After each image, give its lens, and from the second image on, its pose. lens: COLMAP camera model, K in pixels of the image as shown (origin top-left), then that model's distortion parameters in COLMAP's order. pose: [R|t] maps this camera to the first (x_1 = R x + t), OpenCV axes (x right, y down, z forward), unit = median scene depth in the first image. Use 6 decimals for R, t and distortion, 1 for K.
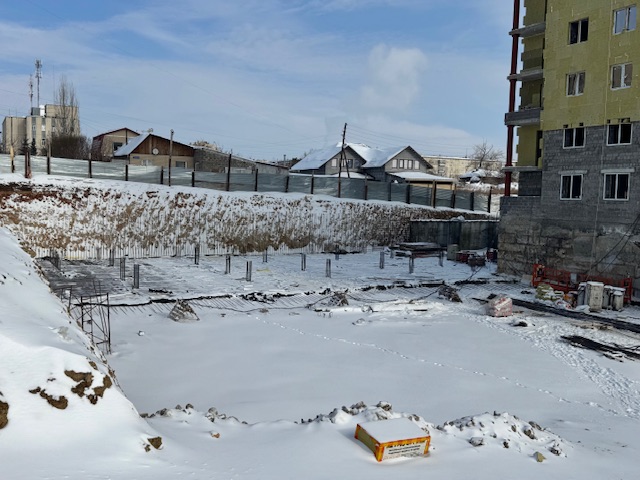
lens RADIAL K [[644.8, 0, 302.8], [0, 644.8, 242.6], [0, 0, 1]] dist [0.024943, 0.000000]
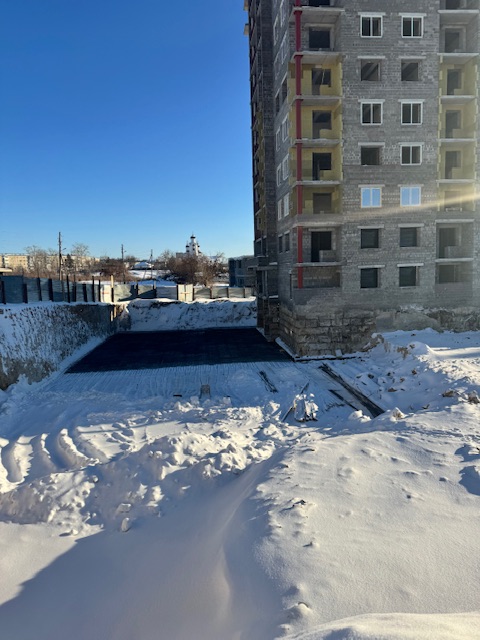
lens RADIAL K [[453.7, 0, 231.5], [0, 453.7, 317.9], [0, 0, 1]] dist [0.054723, -0.067514]
pose [[0.395059, -0.140490, 0.907850, -0.532344], [0.108274, 0.988470, 0.105850, -0.134588], [-0.912253, 0.056480, 0.405716, 0.894953]]
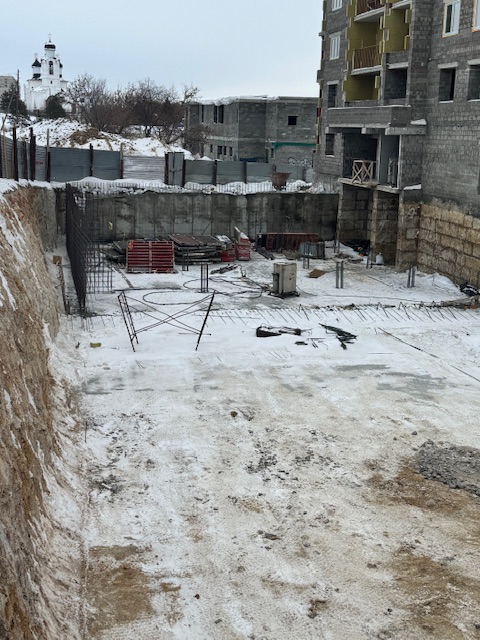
lens RADIAL K [[874.7, 0, 217.6], [0, 874.7, 325.0], [0, 0, 1]] dist [0.135371, 0.000000]
pose [[0.273136, -0.237297, 0.932248, -0.641973], [0.059254, 0.971408, 0.229904, -0.162167], [-0.960149, -0.007556, 0.279387, 1.175186]]
